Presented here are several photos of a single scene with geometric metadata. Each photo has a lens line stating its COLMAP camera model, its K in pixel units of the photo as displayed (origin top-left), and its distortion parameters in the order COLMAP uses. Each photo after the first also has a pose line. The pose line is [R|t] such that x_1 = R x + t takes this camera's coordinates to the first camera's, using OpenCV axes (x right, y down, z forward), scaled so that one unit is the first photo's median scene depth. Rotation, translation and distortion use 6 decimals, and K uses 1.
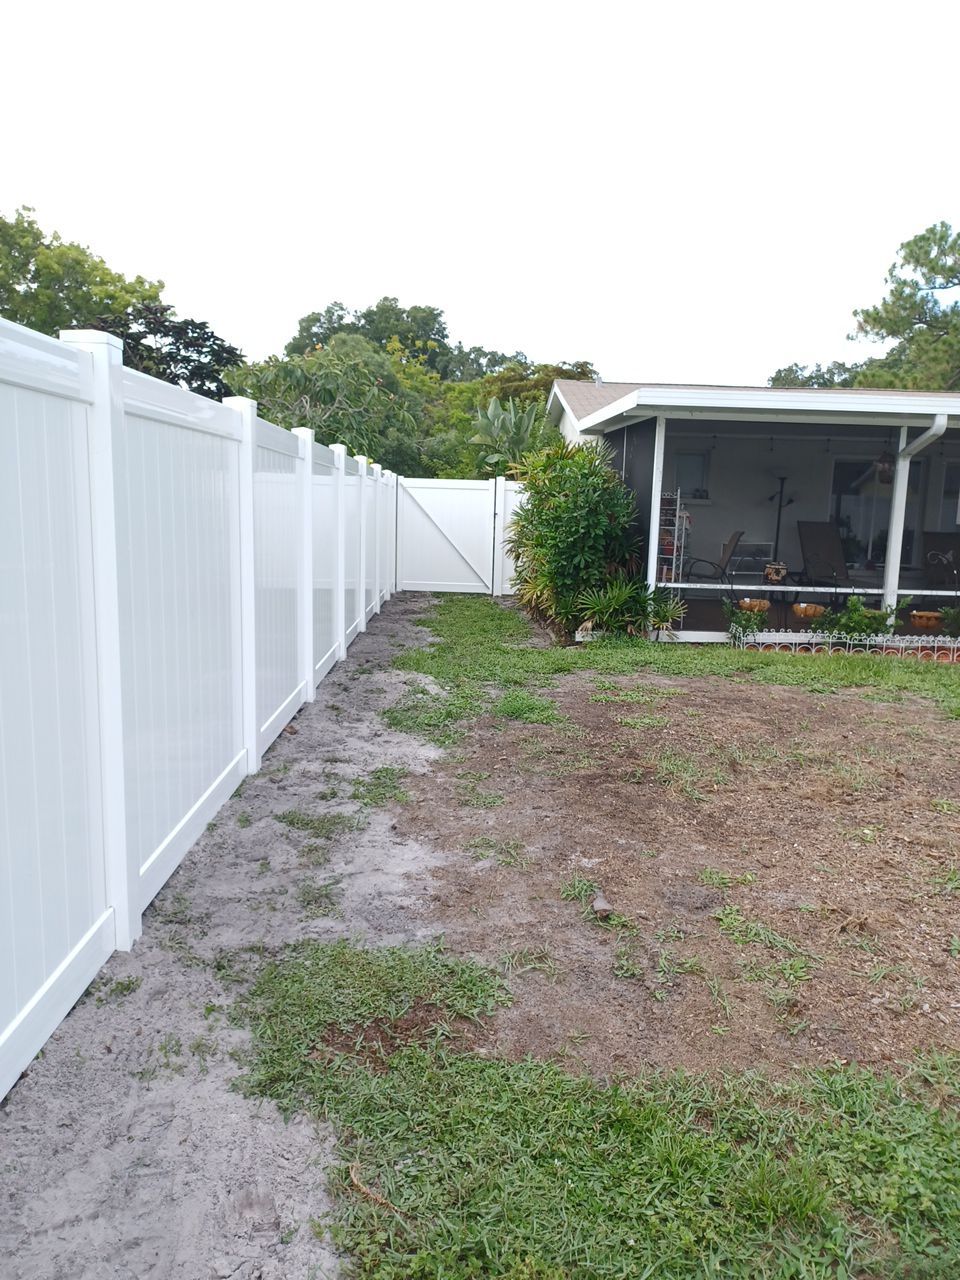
lens RADIAL K [[992.6, 0, 498.6], [0, 992.6, 640.5], [0, 0, 1]] dist [0.099341, 0.054260]
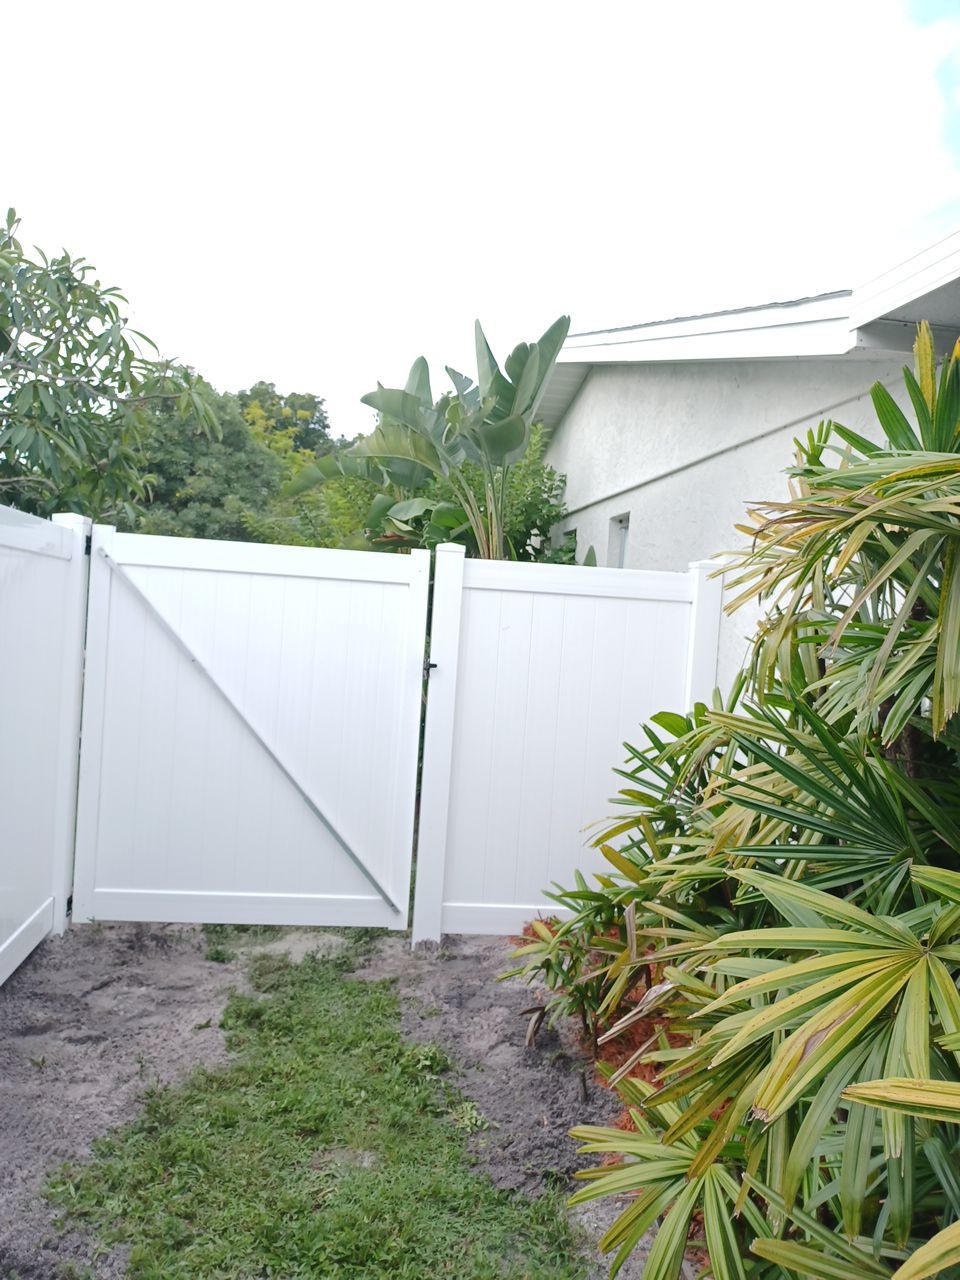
lens RADIAL K [[997.3, 0, 513.2], [0, 997.3, 644.2], [0, 0, 1]] dist [0.079778, -0.136135]
pose [[0.990244, 0.030535, 0.135957, -0.002979], [-0.016535, 0.994551, -0.102934, -0.015923], [-0.138359, 0.099682, 0.985353, 0.108111]]
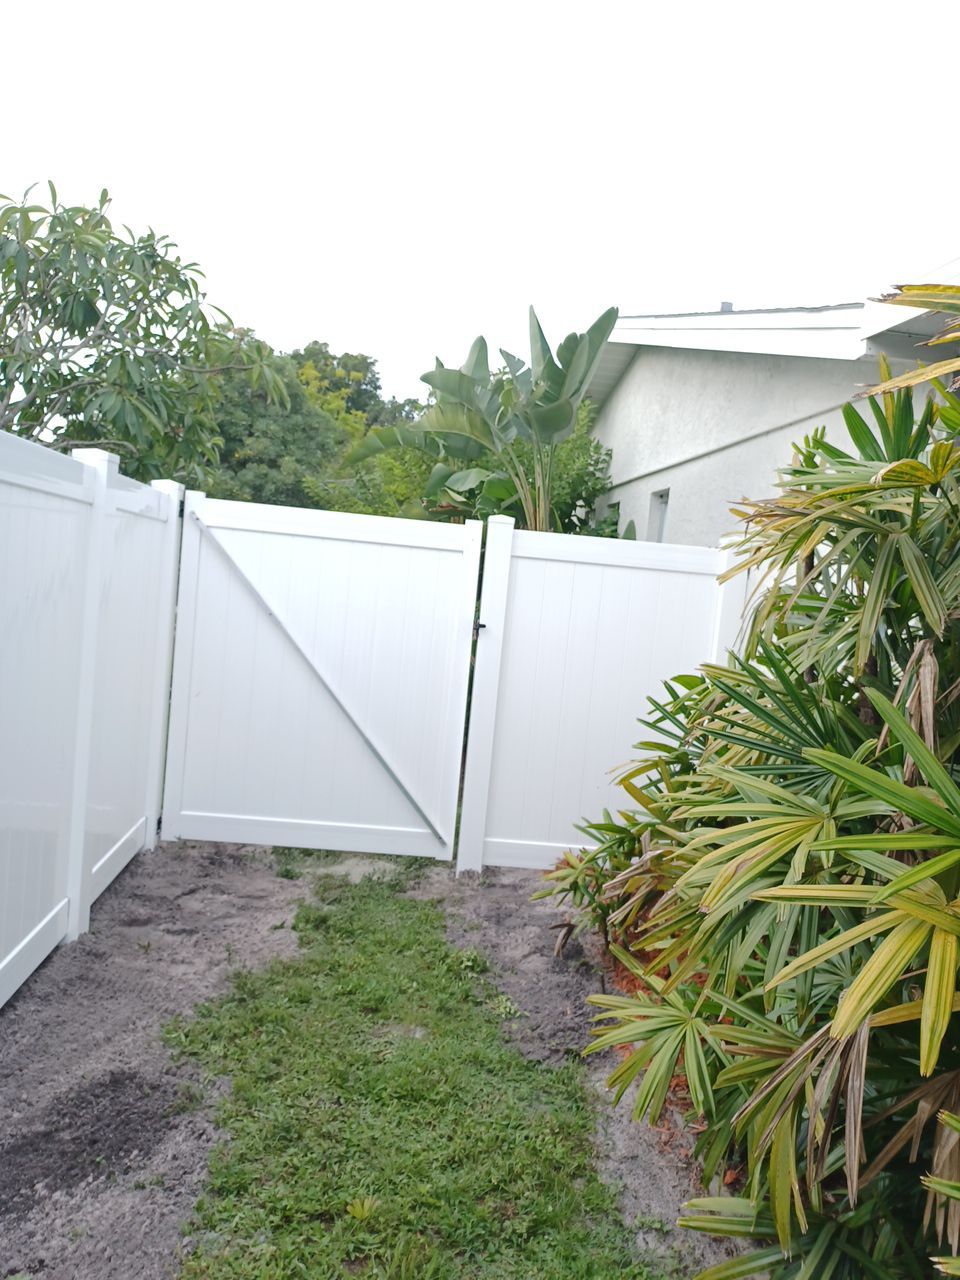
lens RADIAL K [[997.3, 0, 513.2], [0, 997.3, 644.2], [0, 0, 1]] dist [0.079778, -0.136135]
pose [[0.993814, 0.058417, 0.094450, -0.003559], [-0.052151, 0.996355, -0.067501, -0.015290], [-0.098049, 0.062158, 0.993239, 0.103100]]
